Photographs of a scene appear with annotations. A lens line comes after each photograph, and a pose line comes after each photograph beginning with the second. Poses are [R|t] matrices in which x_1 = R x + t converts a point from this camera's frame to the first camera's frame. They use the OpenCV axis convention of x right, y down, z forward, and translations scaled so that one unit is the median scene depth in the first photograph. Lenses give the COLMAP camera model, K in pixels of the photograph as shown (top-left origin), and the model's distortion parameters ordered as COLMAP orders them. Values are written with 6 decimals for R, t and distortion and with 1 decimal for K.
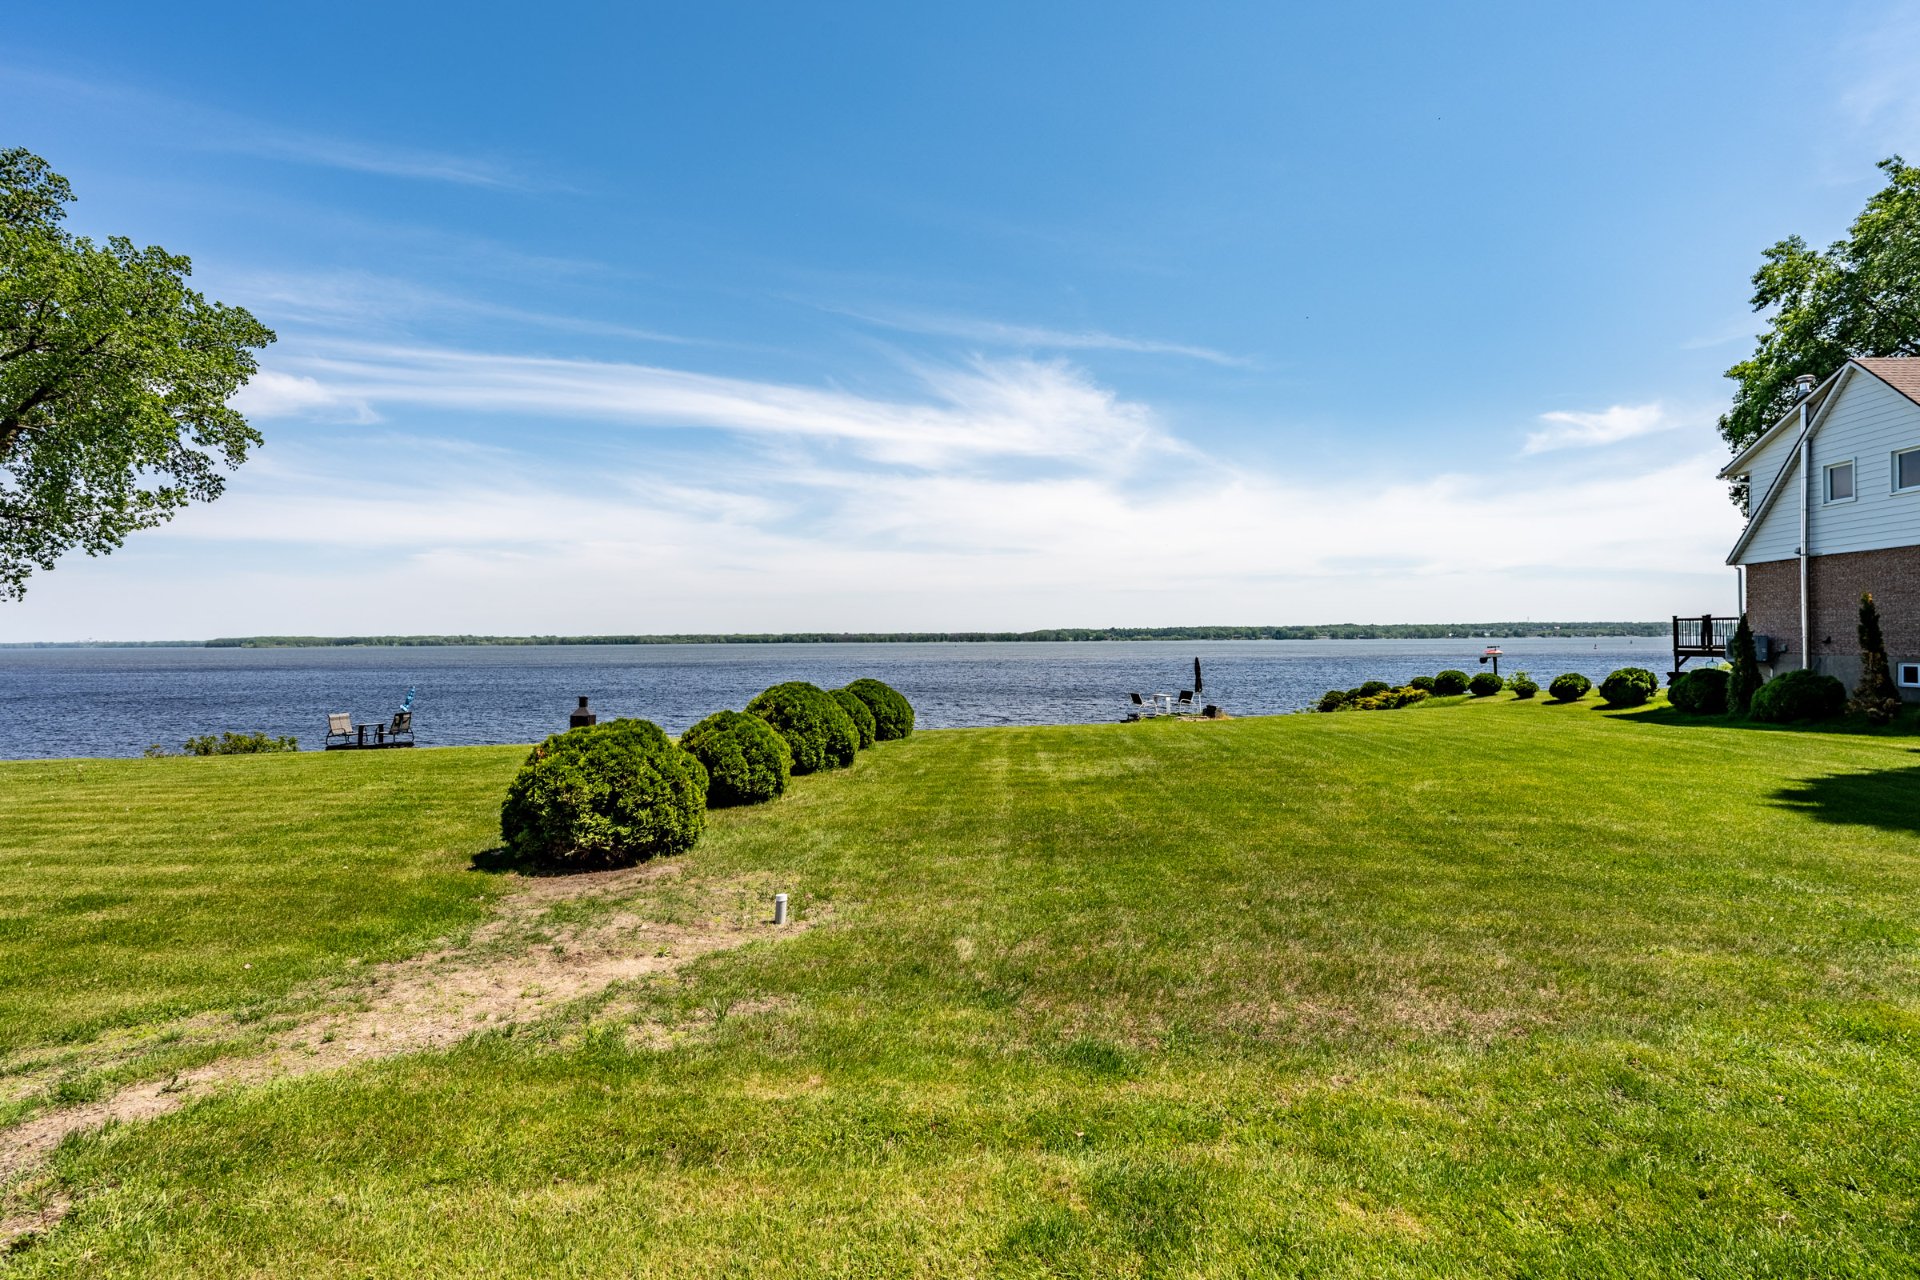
lens RADIAL K [[837.8, 0, 958.1], [0, 837.8, 631.4], [0, 0, 1]] dist [0.001297, -0.000622]
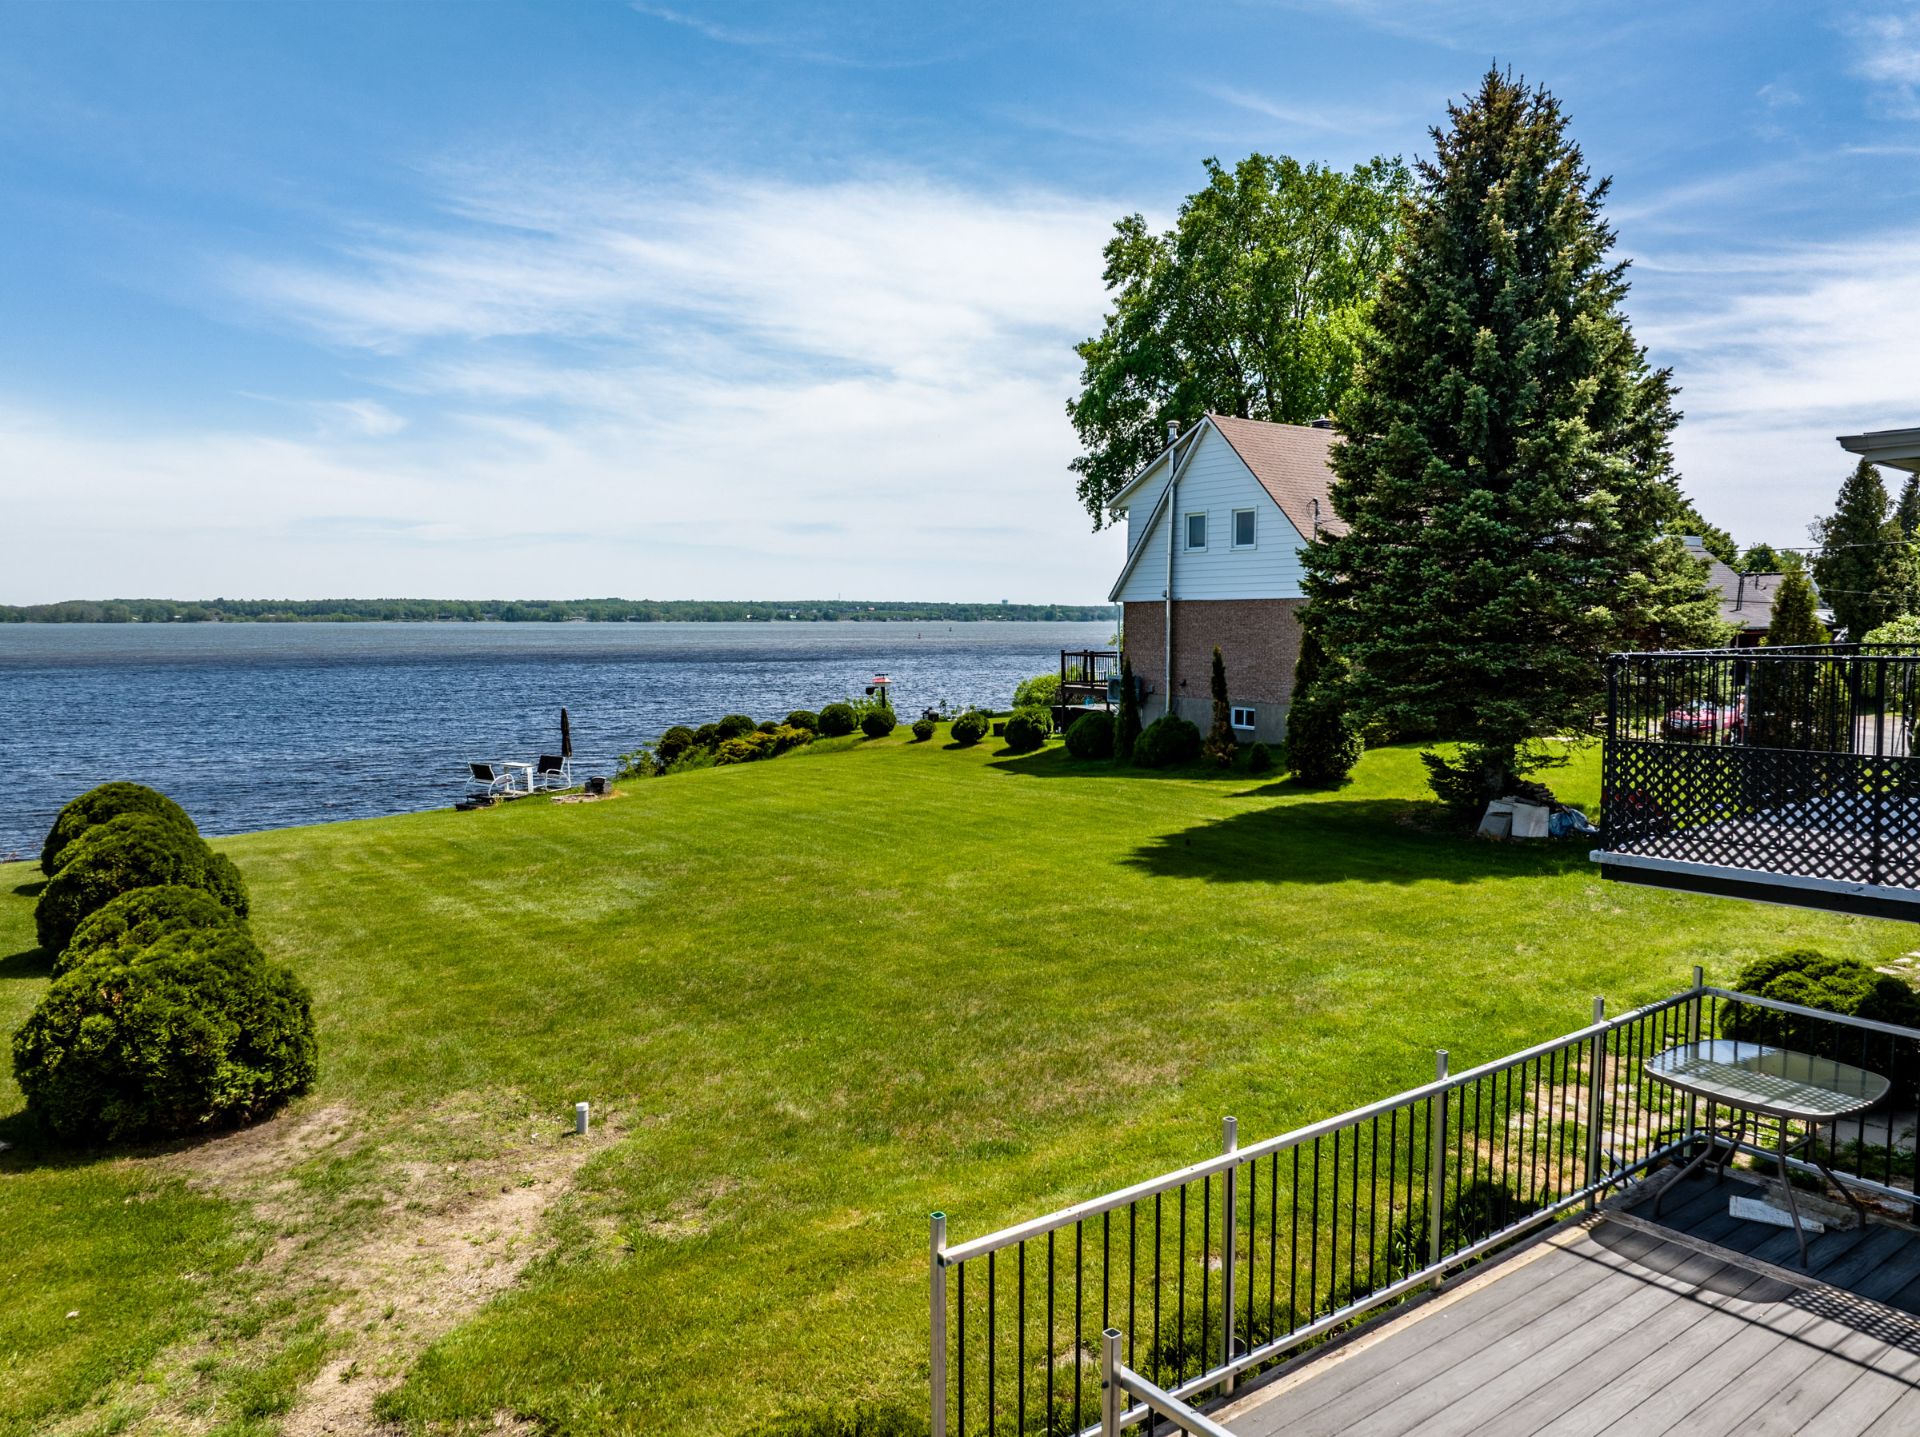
lens RADIAL K [[1368.8, 0, 948.1], [0, 1368.8, 699.8], [0, 0, 1]] dist [-0.021589, -0.014976]
pose [[0.777258, -0.029090, 0.628509, -0.158970], [-0.014710, 0.997817, 0.064374, -0.046411], [-0.629010, -0.059280, 0.775134, -0.080823]]
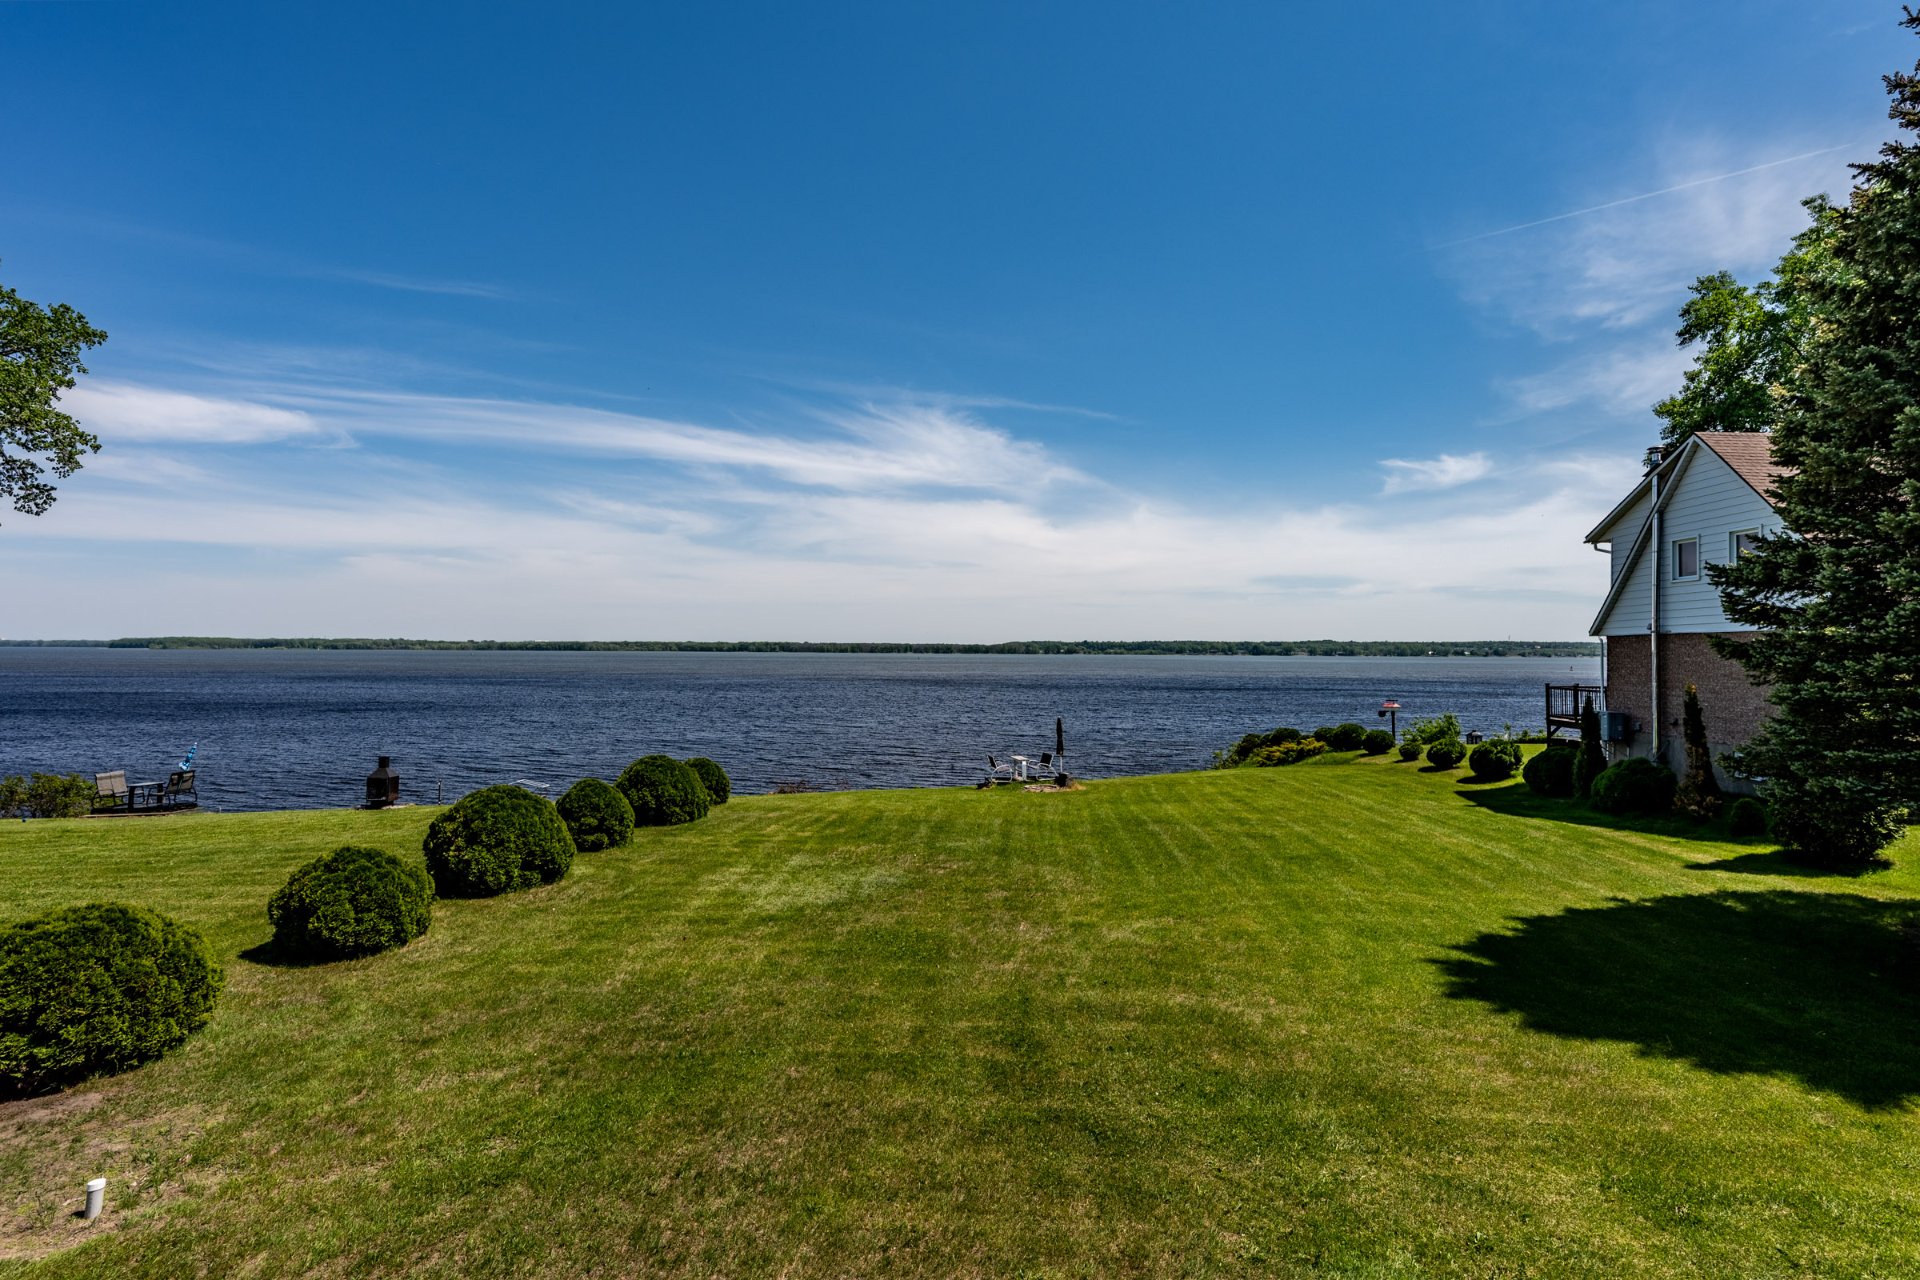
lens RADIAL K [[880.3, 0, 957.9], [0, 880.3, 640.4], [0, 0, 1]] dist [-0.001809, 0.002201]
pose [[0.999330, 0.013319, 0.034099, 0.116429], [-0.013307, 0.999911, -0.000596, -0.045646], [-0.034104, 0.000142, 0.999418, 0.014961]]
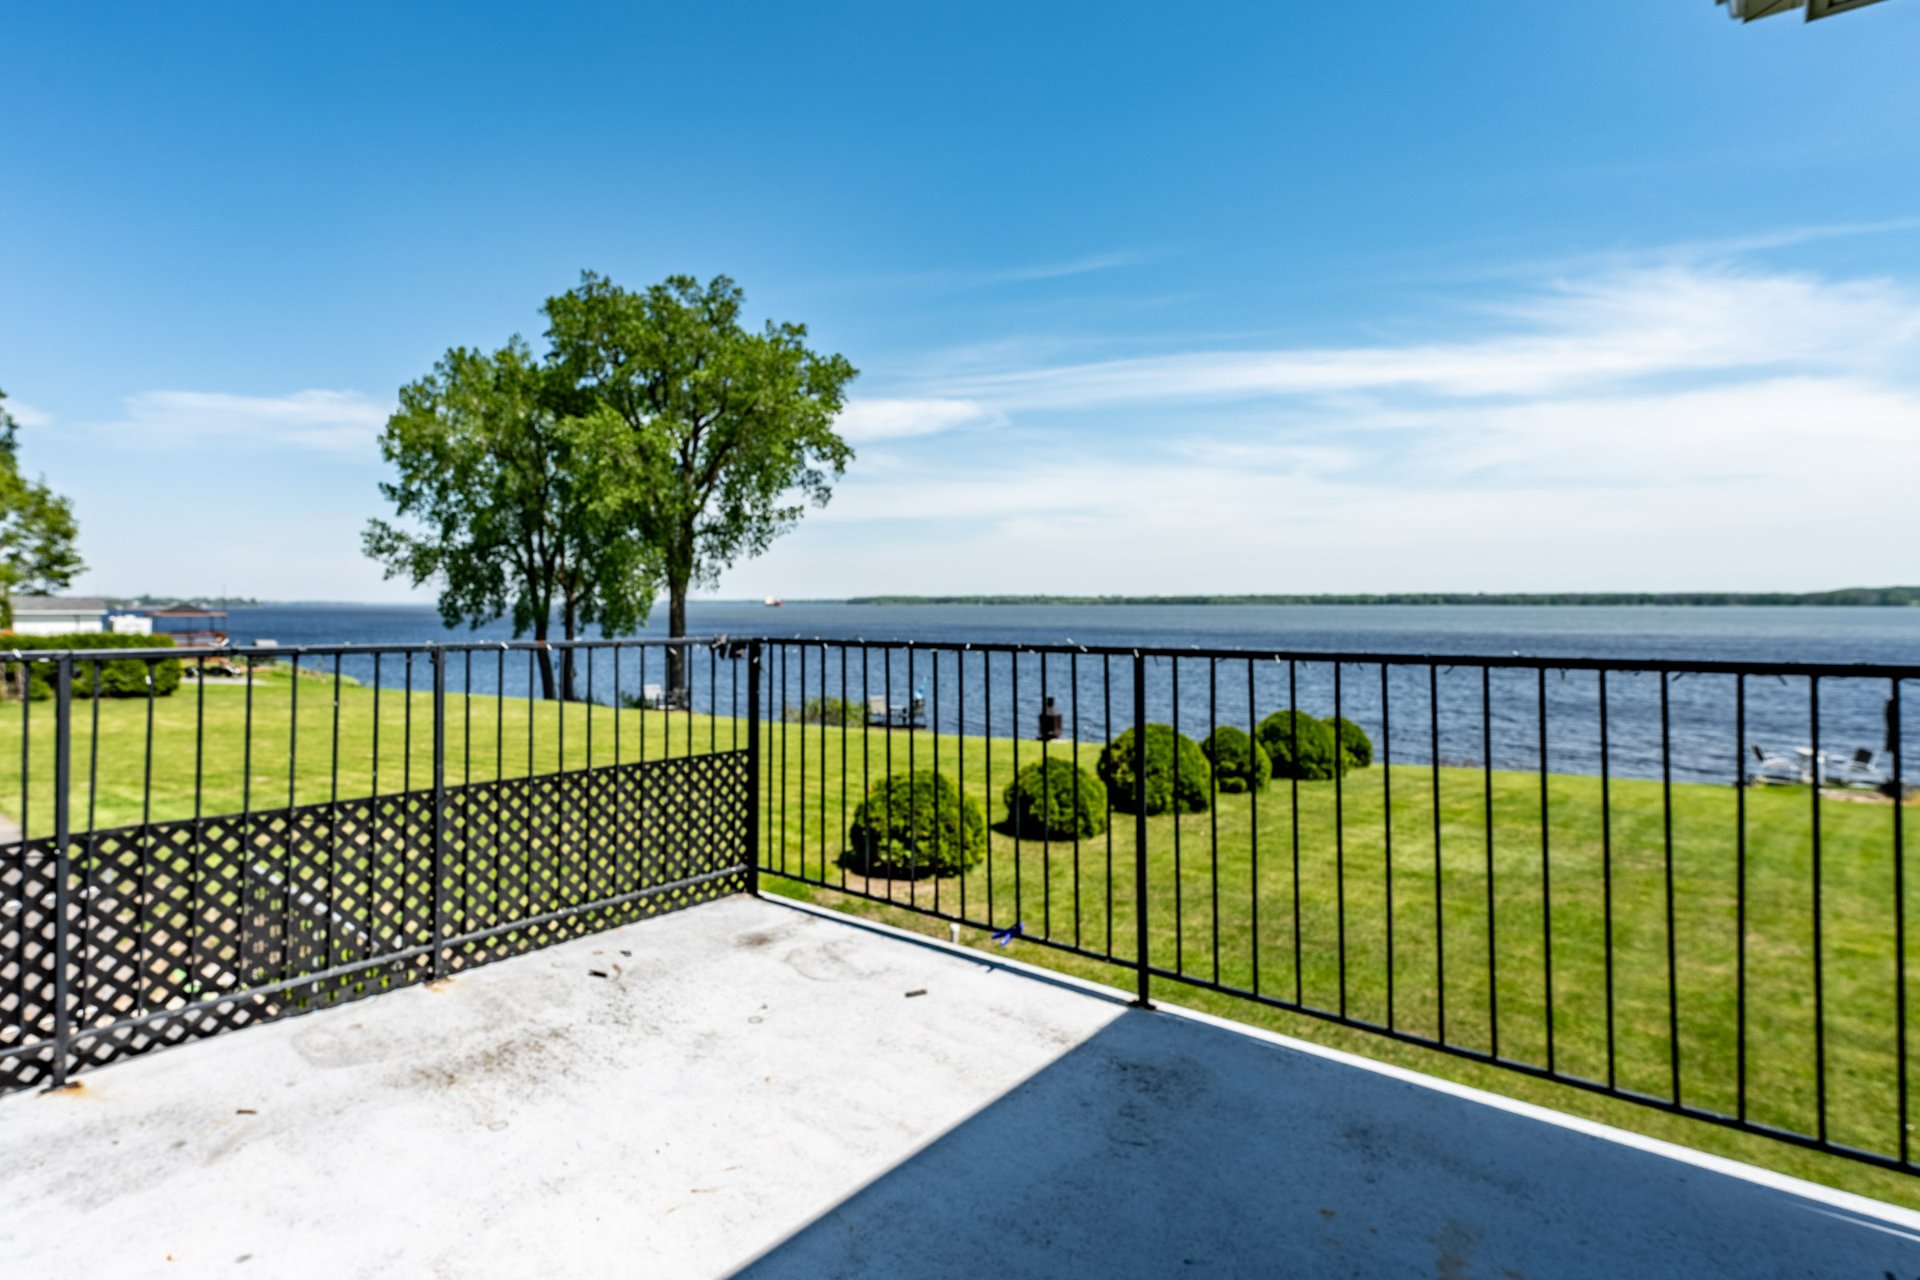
lens RADIAL K [[959.3, 0, 884.0], [0, 959.3, 574.6], [0, 0, 1]] dist [0.005067, -0.005108]
pose [[0.769015, -0.012070, -0.639117, 0.138507], [0.002372, 0.999869, -0.016028, -0.047381], [0.639227, 0.010810, 0.768942, -0.061465]]
